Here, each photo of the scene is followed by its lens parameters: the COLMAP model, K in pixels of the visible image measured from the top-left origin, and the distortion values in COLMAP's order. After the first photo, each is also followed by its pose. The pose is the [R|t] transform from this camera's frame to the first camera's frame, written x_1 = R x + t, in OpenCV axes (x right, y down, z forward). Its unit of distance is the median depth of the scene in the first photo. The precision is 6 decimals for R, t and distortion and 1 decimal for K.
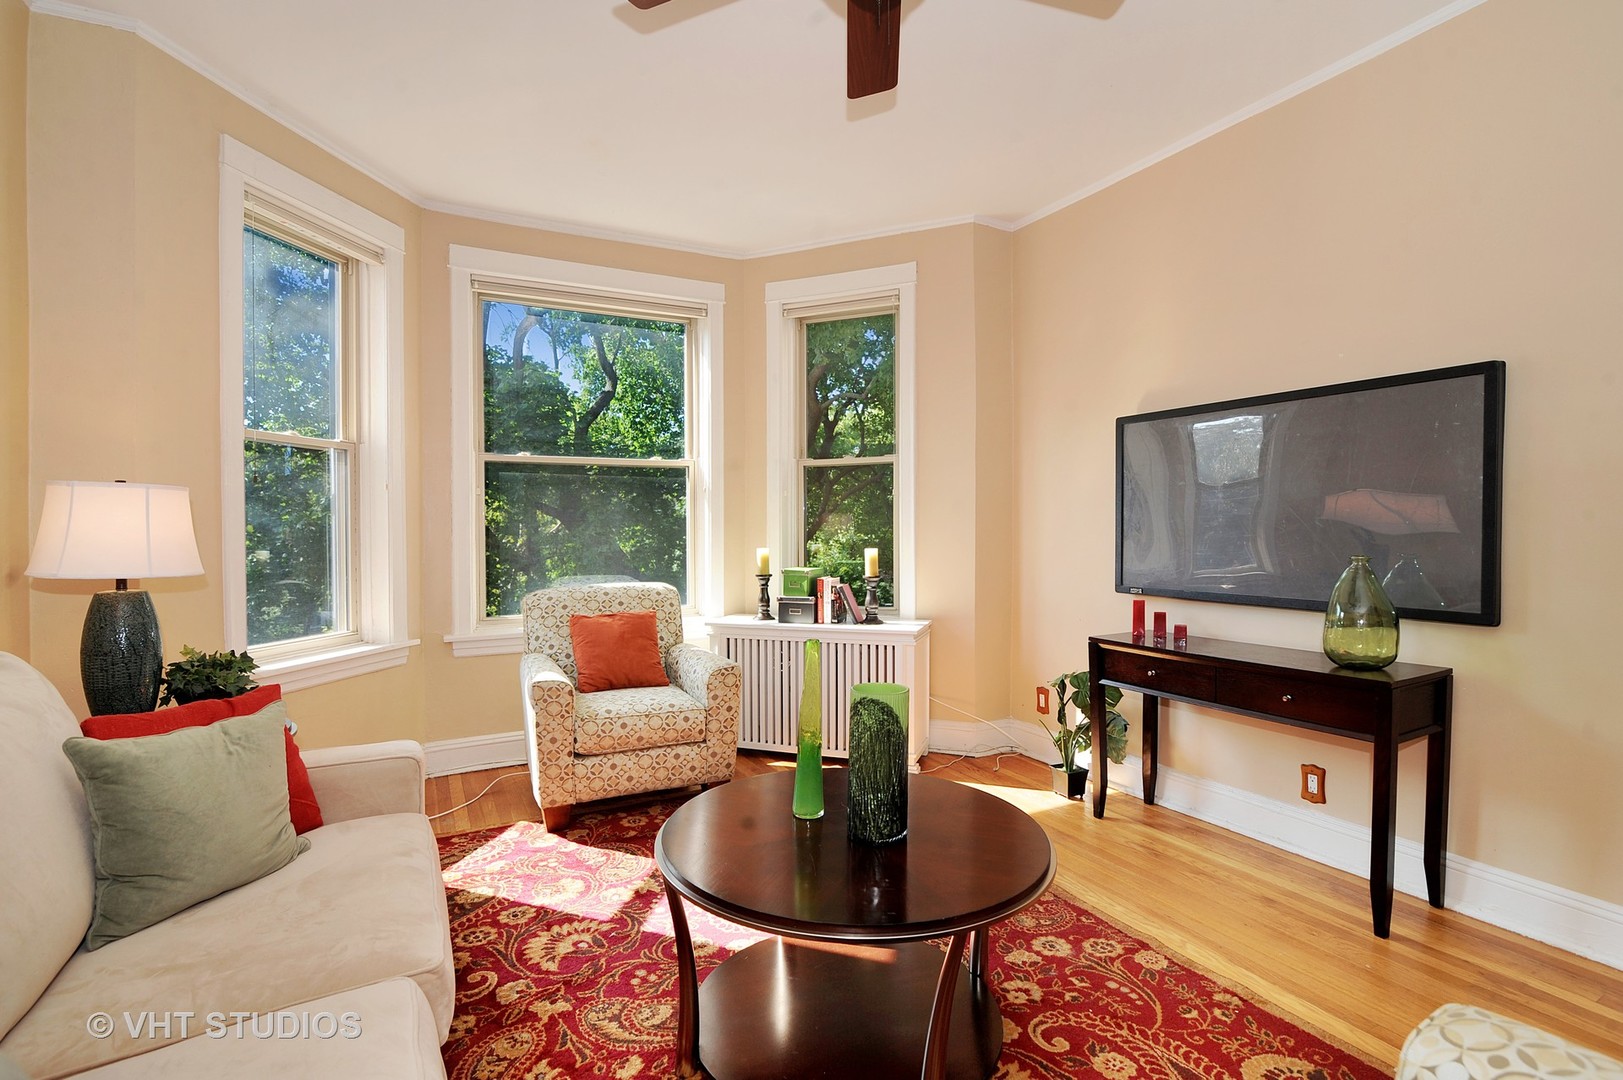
lens RADIAL K [[752.9, 0, 818.4], [0, 752.9, 543.0], [0, 0, 1]] dist [-0.018660, 0.000222]
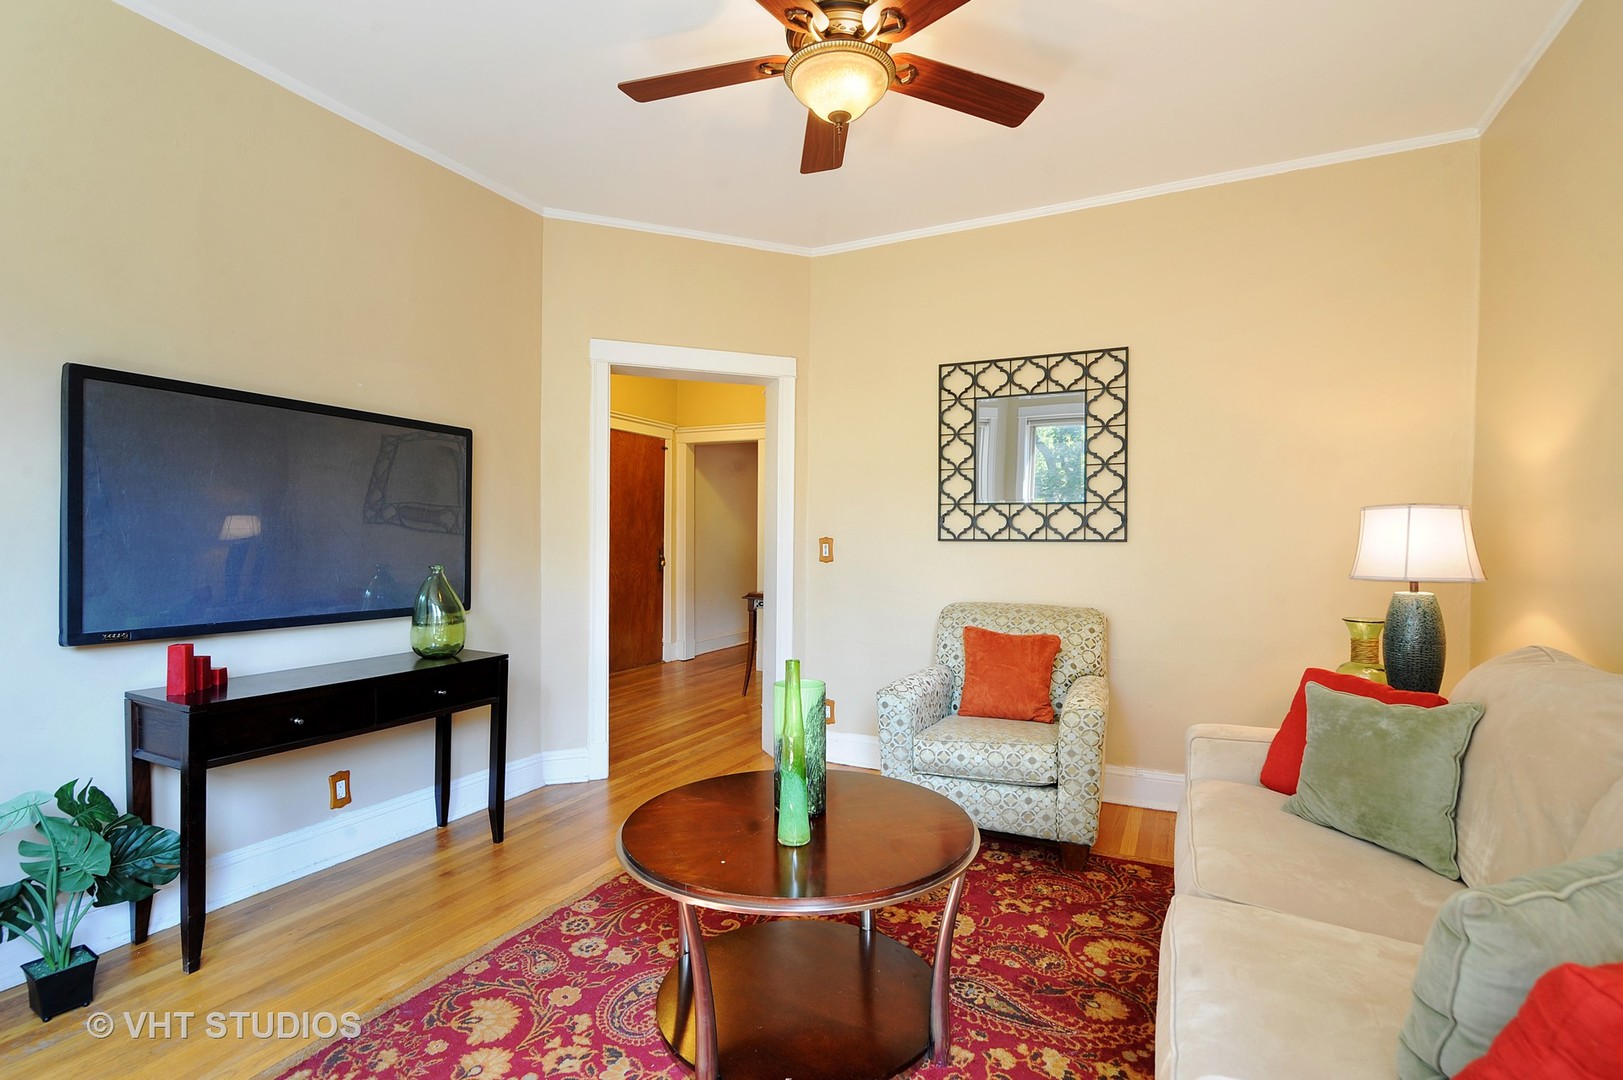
lens RADIAL K [[752.9, 0, 818.4], [0, 752.9, 543.0], [0, 0, 1]] dist [-0.018660, 0.000222]
pose [[-0.586478, 0.001799, 0.809963, -0.645159], [0.014990, 0.999850, 0.008633, -0.020122], [-0.809827, 0.017204, -0.586417, 1.217675]]
